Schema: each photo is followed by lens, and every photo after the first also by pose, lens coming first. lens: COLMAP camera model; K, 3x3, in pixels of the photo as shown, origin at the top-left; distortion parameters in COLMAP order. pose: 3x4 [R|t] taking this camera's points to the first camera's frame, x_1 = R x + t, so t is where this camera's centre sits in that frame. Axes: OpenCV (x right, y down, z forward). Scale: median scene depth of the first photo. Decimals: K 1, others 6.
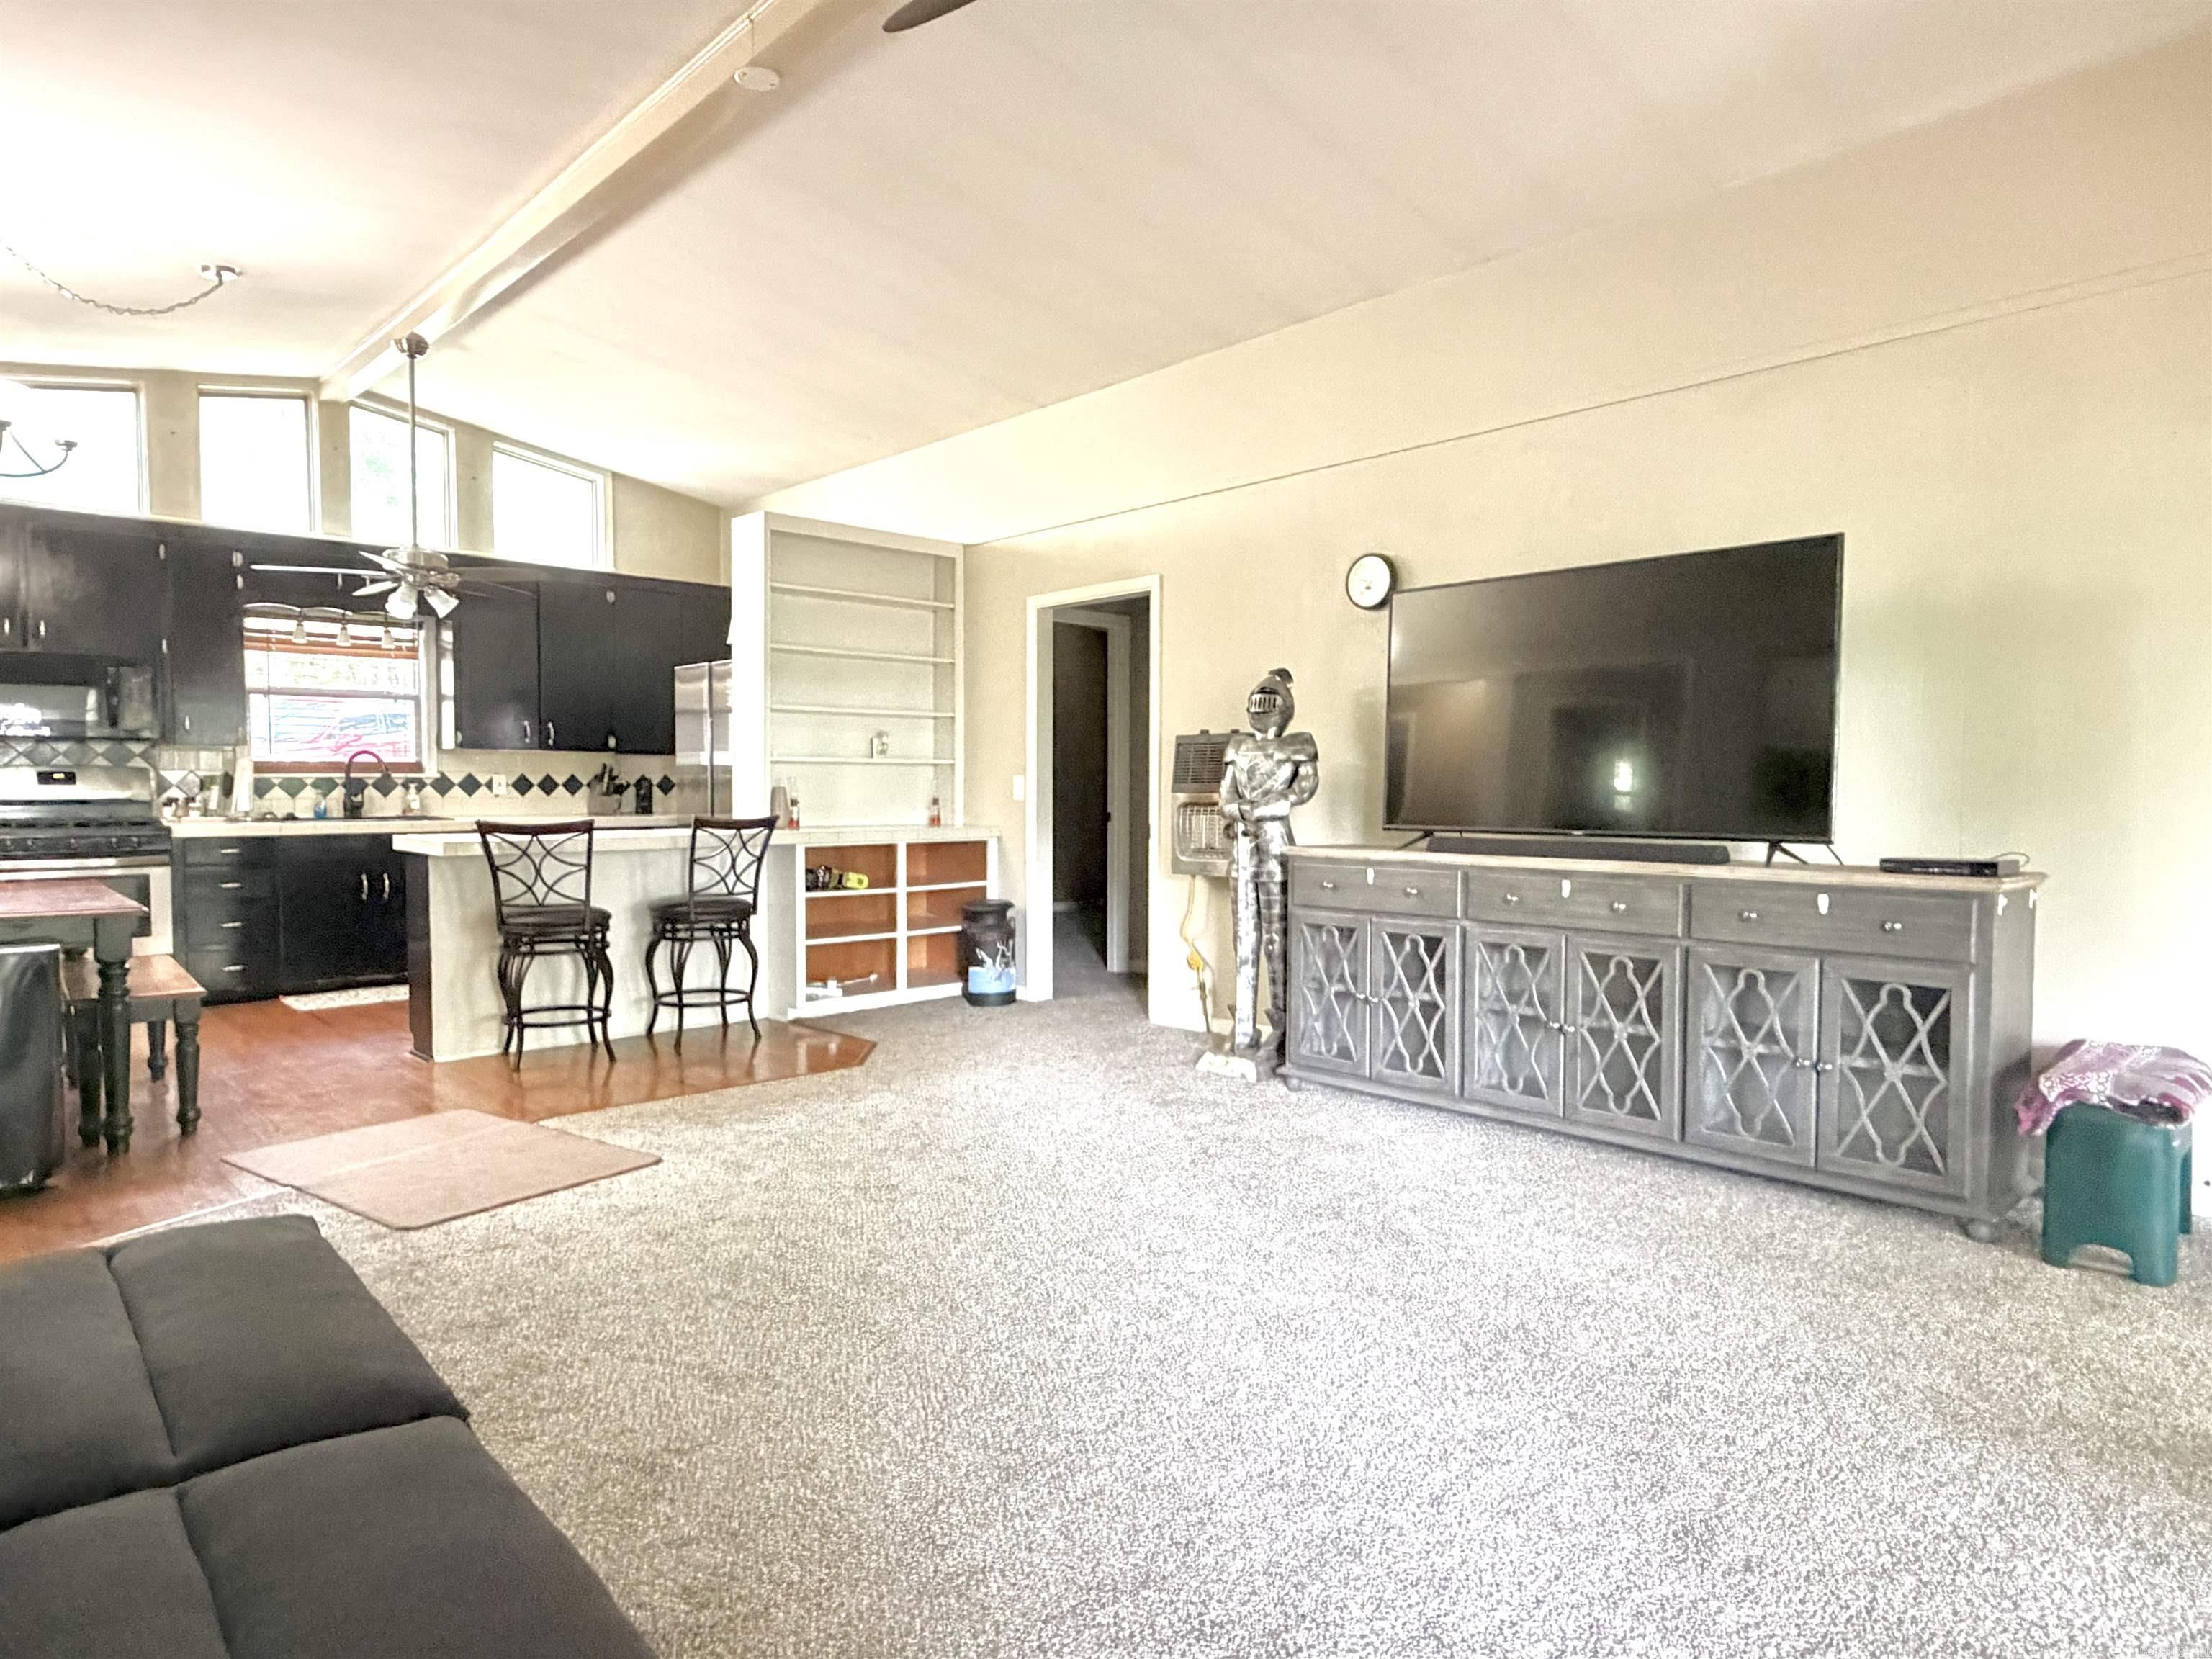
lens RADIAL K [[1295.2, 0, 1103.8], [0, 1295.2, 833.3], [0, 0, 1]] dist [-0.005442, -0.000560]
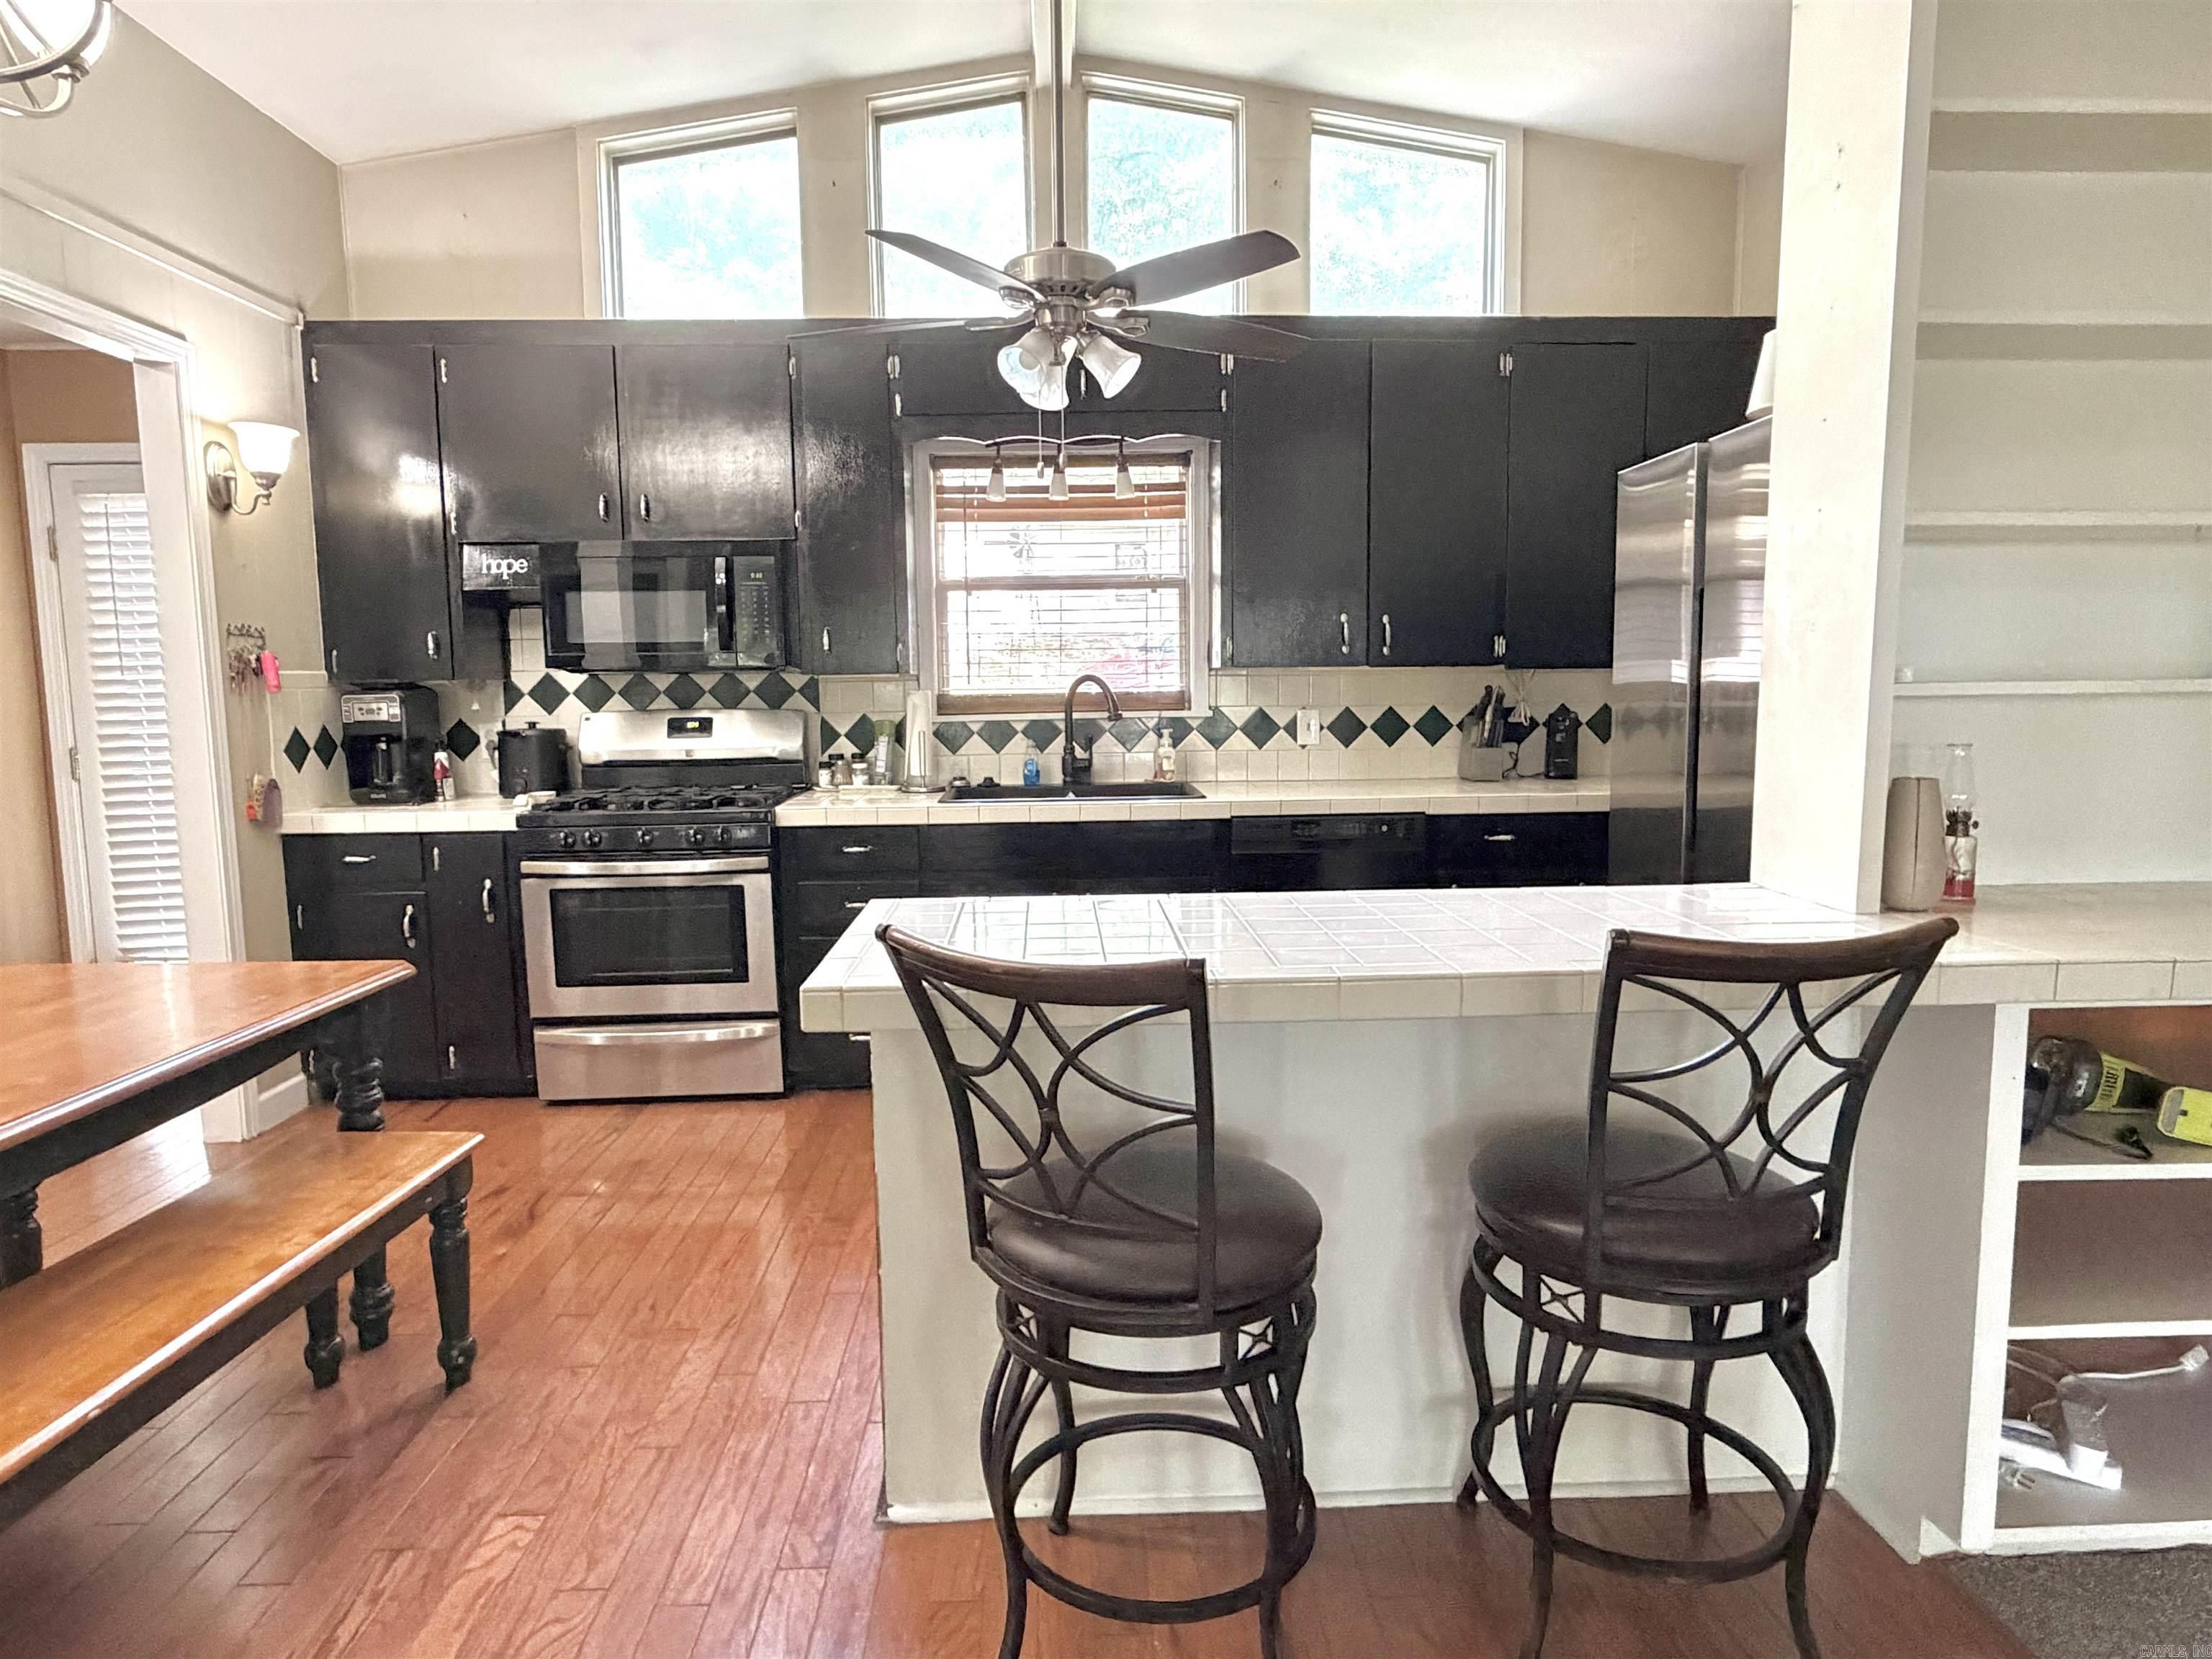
lens RADIAL K [[1295.2, 0, 1103.8], [0, 1295.2, 833.3], [0, 0, 1]] dist [-0.005442, -0.000560]
pose [[0.750083, 0.061622, -0.658467, -0.194193], [-0.009935, 0.996587, 0.081947, -0.047006], [0.661270, -0.054925, 0.748135, 0.643467]]
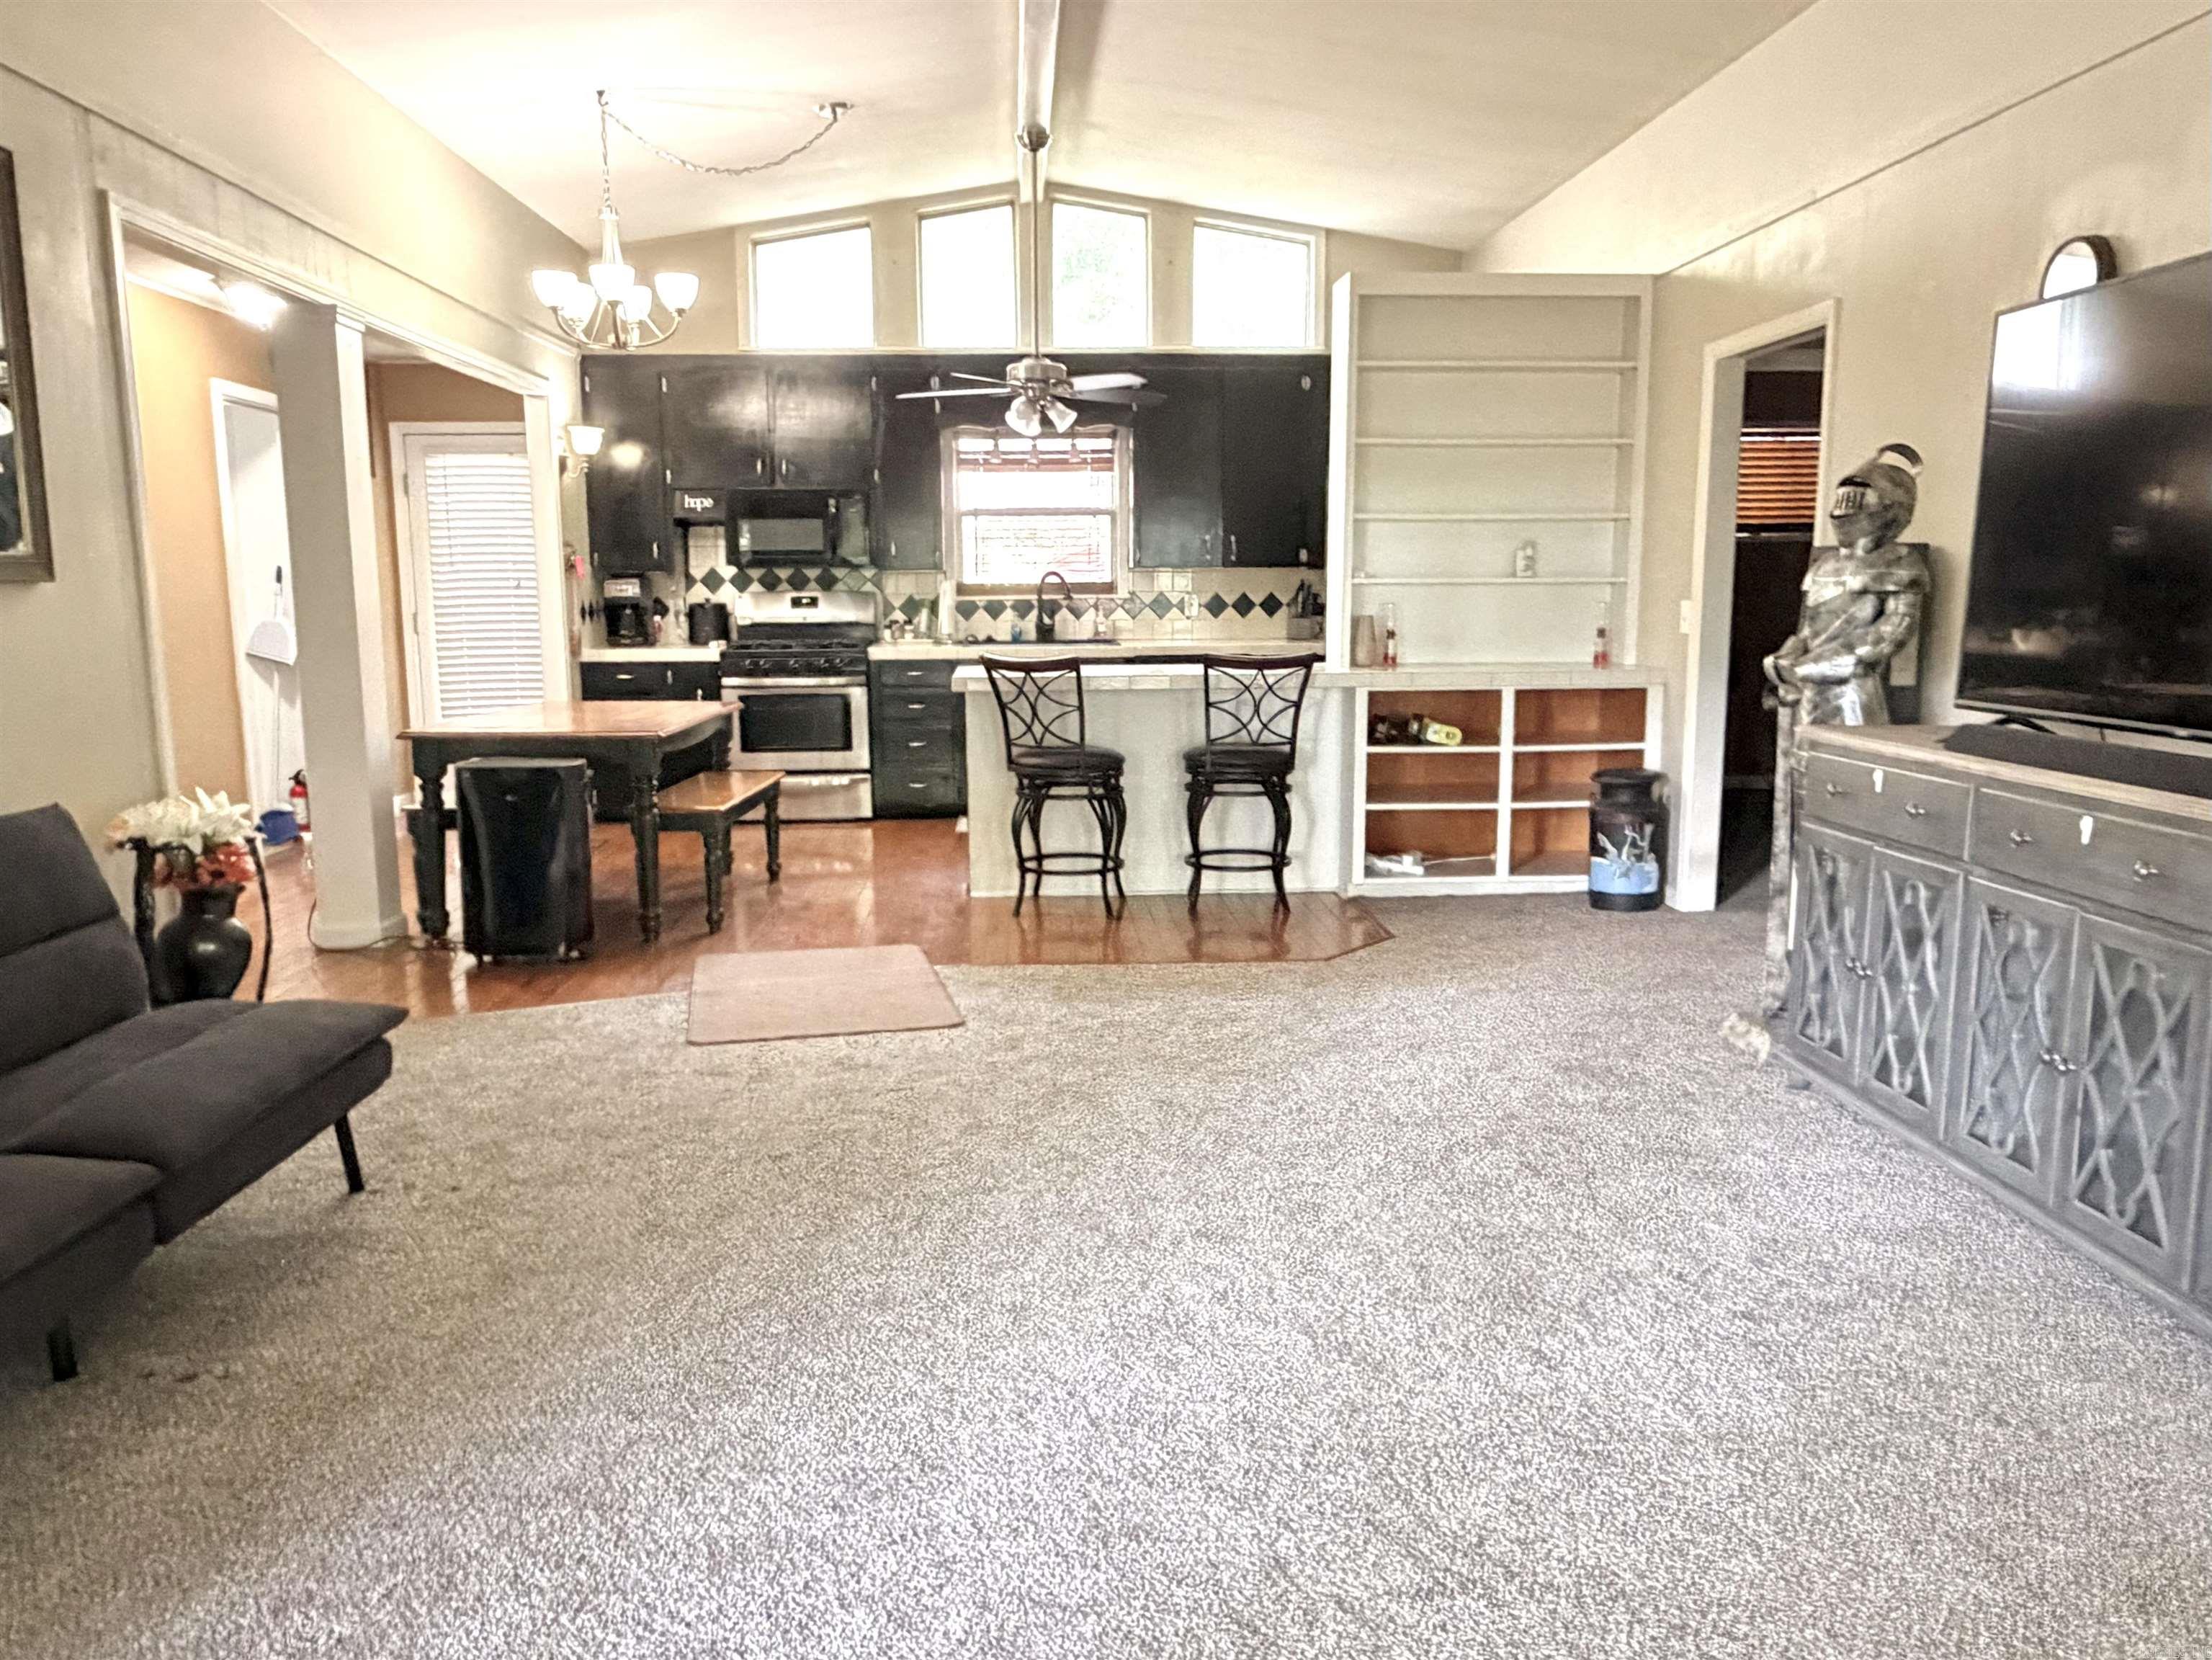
lens RADIAL K [[1627.4, 0, 1106.0], [0, 1627.4, 830.0], [0, 0, 1]] dist [-0.008052, 0.002012]
pose [[0.759307, 0.091173, -0.644314, 0.306969], [-0.016300, 0.992490, 0.121232, -0.023584], [0.650528, -0.081550, 0.755091, 0.103666]]
